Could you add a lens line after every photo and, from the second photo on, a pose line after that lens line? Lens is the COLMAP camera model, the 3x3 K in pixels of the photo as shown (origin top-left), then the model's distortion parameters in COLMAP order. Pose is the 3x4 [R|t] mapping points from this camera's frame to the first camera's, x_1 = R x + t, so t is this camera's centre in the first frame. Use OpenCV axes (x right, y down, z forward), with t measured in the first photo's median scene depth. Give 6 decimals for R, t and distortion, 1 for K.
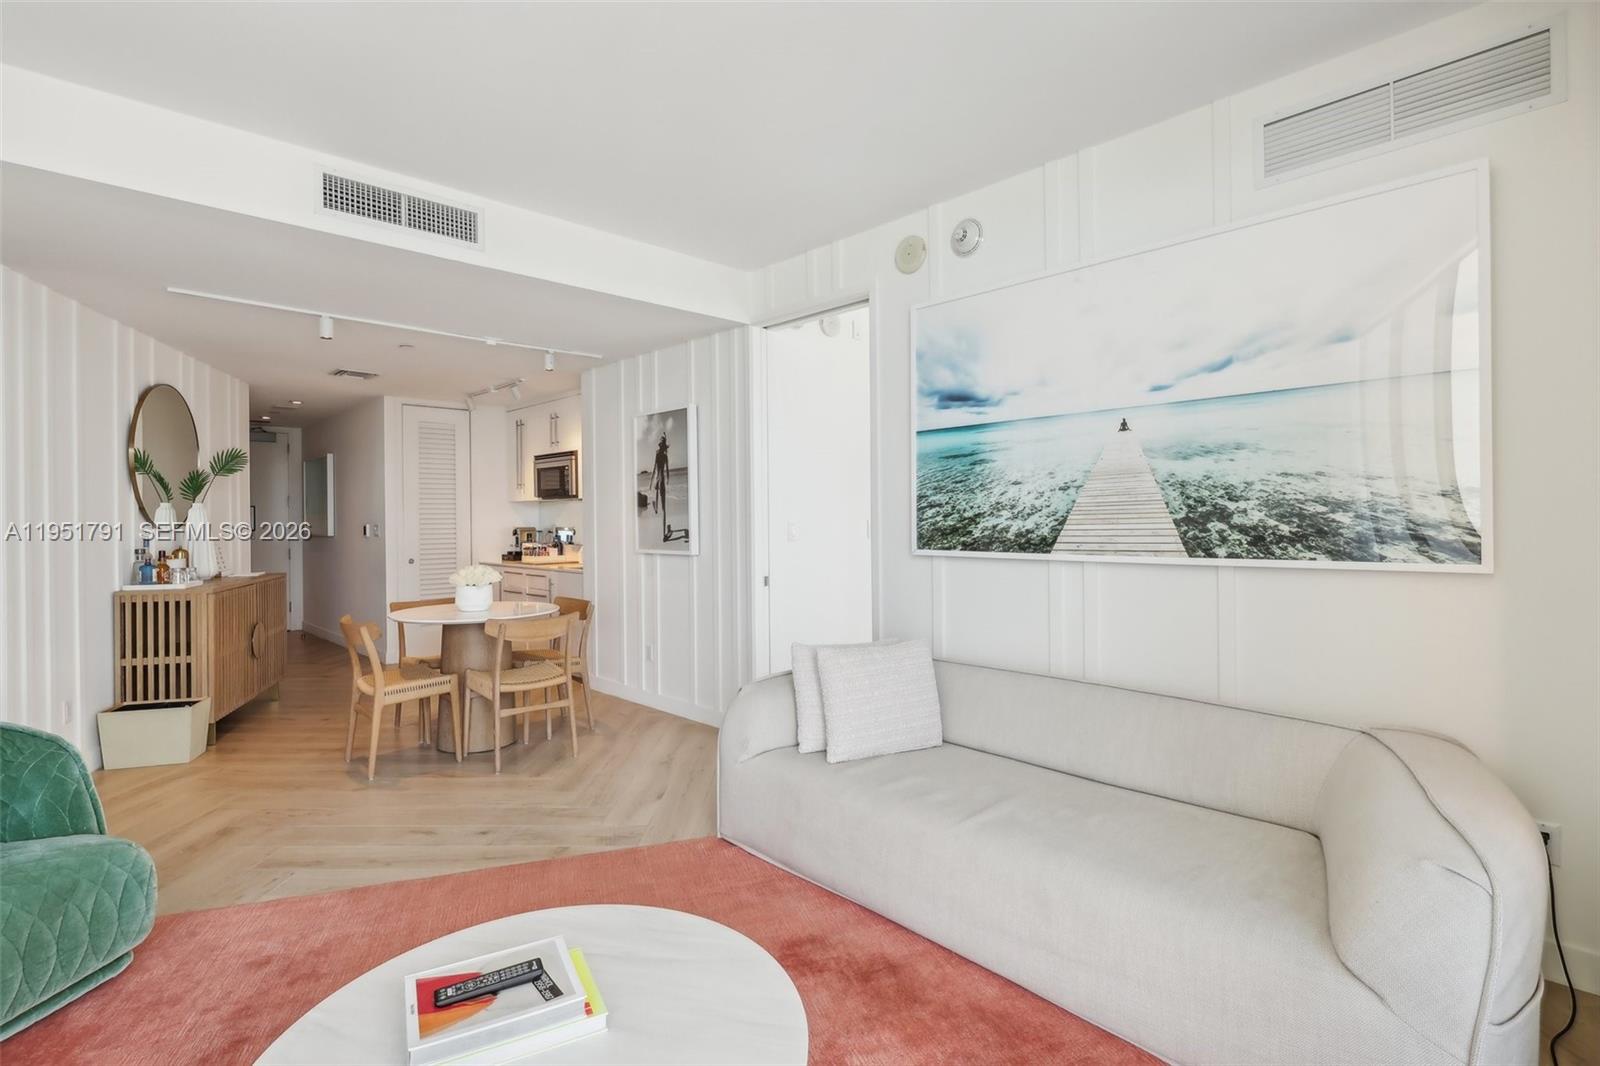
lens RADIAL K [[752.7, 0, 789.1], [0, 752.7, 535.7], [0, 0, 1]] dist [-0.002529, 0.000521]
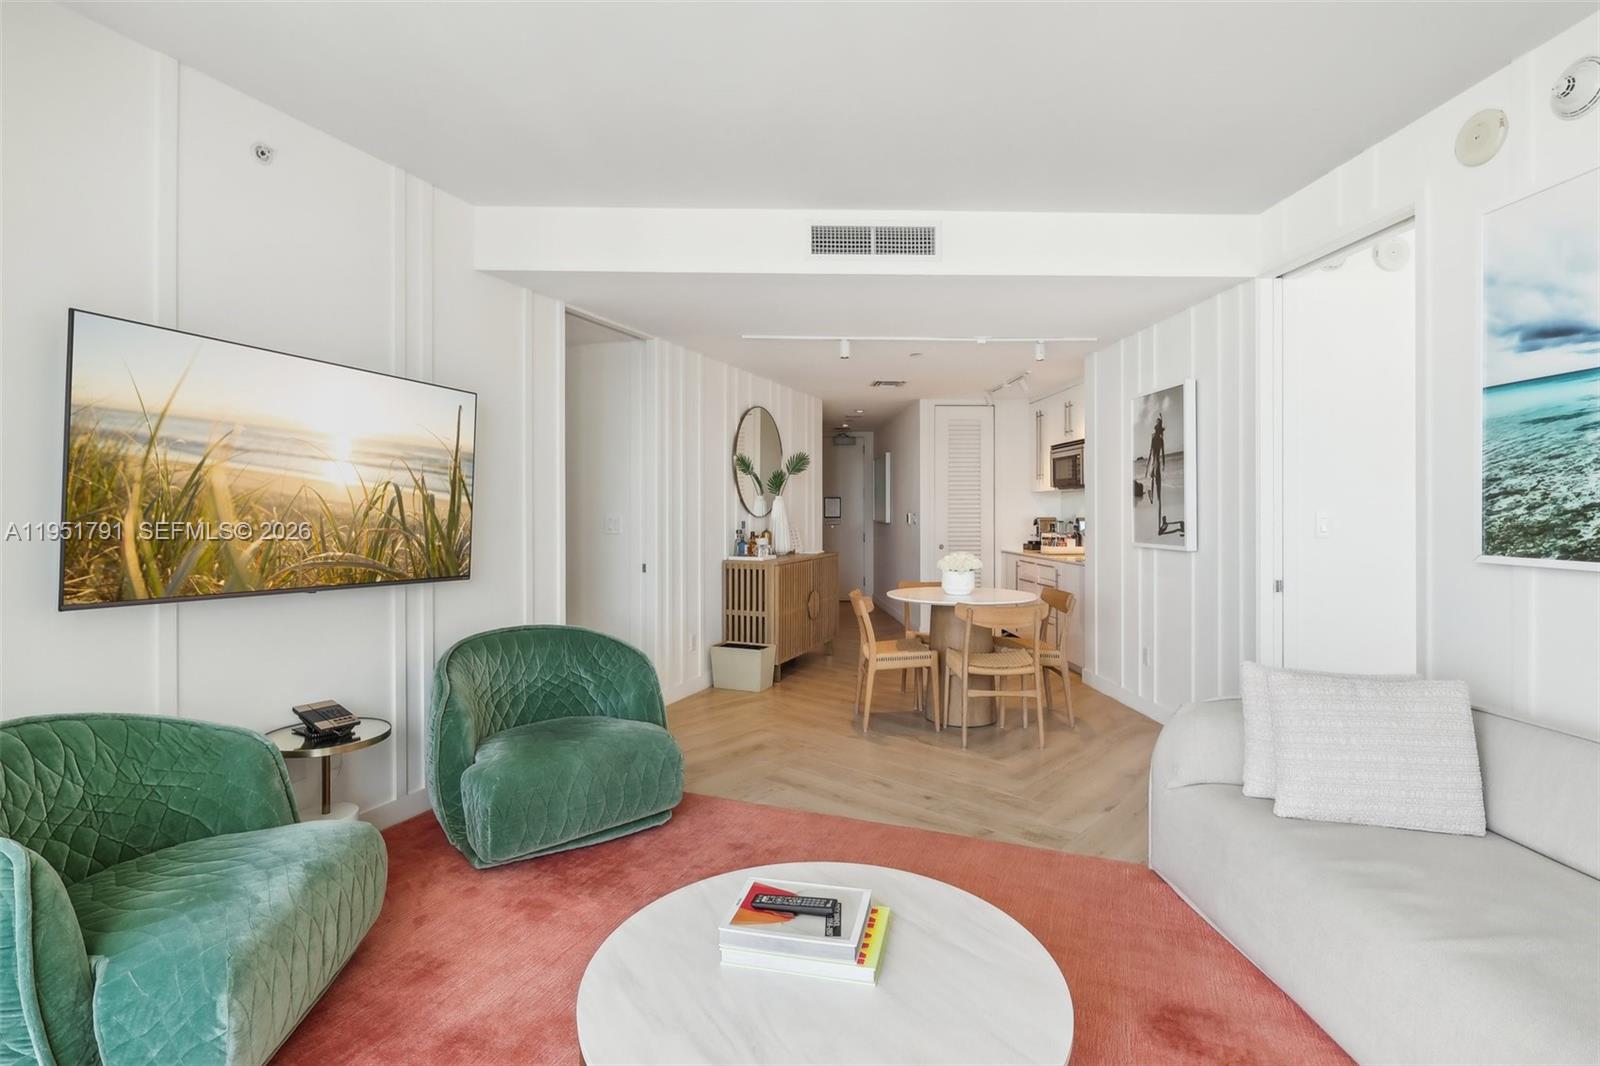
lens RADIAL K [[759.1, 0, 798.6], [0, 759.1, 528.5], [0, 0, 1]] dist [-0.002745, 0.000534]
pose [[0.754825, 0.021424, -0.655576, 0.138614], [-0.019188, 0.999760, 0.010579, -0.001657], [0.655645, 0.004594, 0.755055, 0.040016]]
